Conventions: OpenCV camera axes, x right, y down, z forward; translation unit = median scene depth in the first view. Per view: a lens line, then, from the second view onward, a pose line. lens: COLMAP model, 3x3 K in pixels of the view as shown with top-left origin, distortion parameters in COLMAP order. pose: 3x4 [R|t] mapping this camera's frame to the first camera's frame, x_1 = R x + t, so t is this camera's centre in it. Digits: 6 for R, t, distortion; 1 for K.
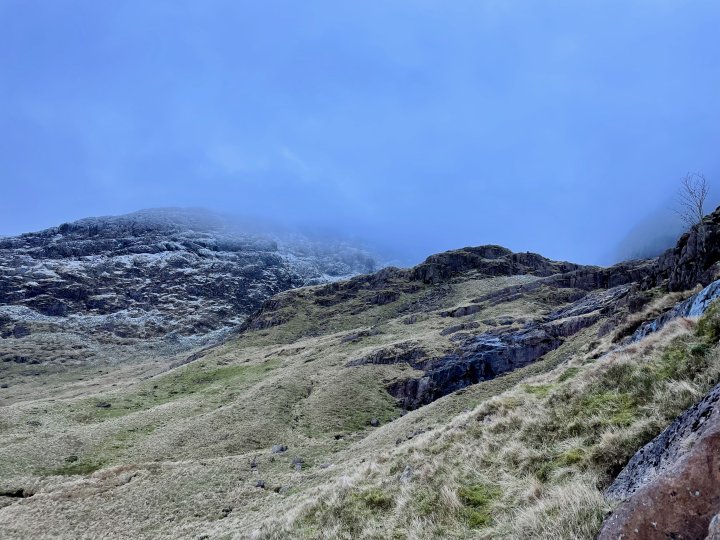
lens RADIAL K [[558.1, 0, 354.2], [0, 558.1, 267.1], [0, 0, 1]] dist [0.052392, -0.085879]
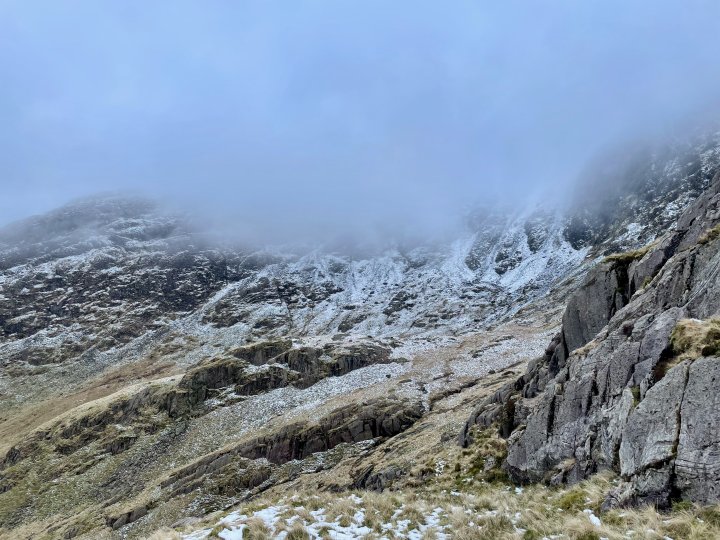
lens RADIAL K [[558.1, 0, 361.6], [0, 558.1, 266.9], [0, 0, 1]] dist [0.052392, -0.085879]
pose [[0.991284, -0.105084, -0.079453, 0.228487], [0.118954, 0.973156, 0.197020, -0.150918], [0.056616, -0.204754, 0.977175, 0.065455]]
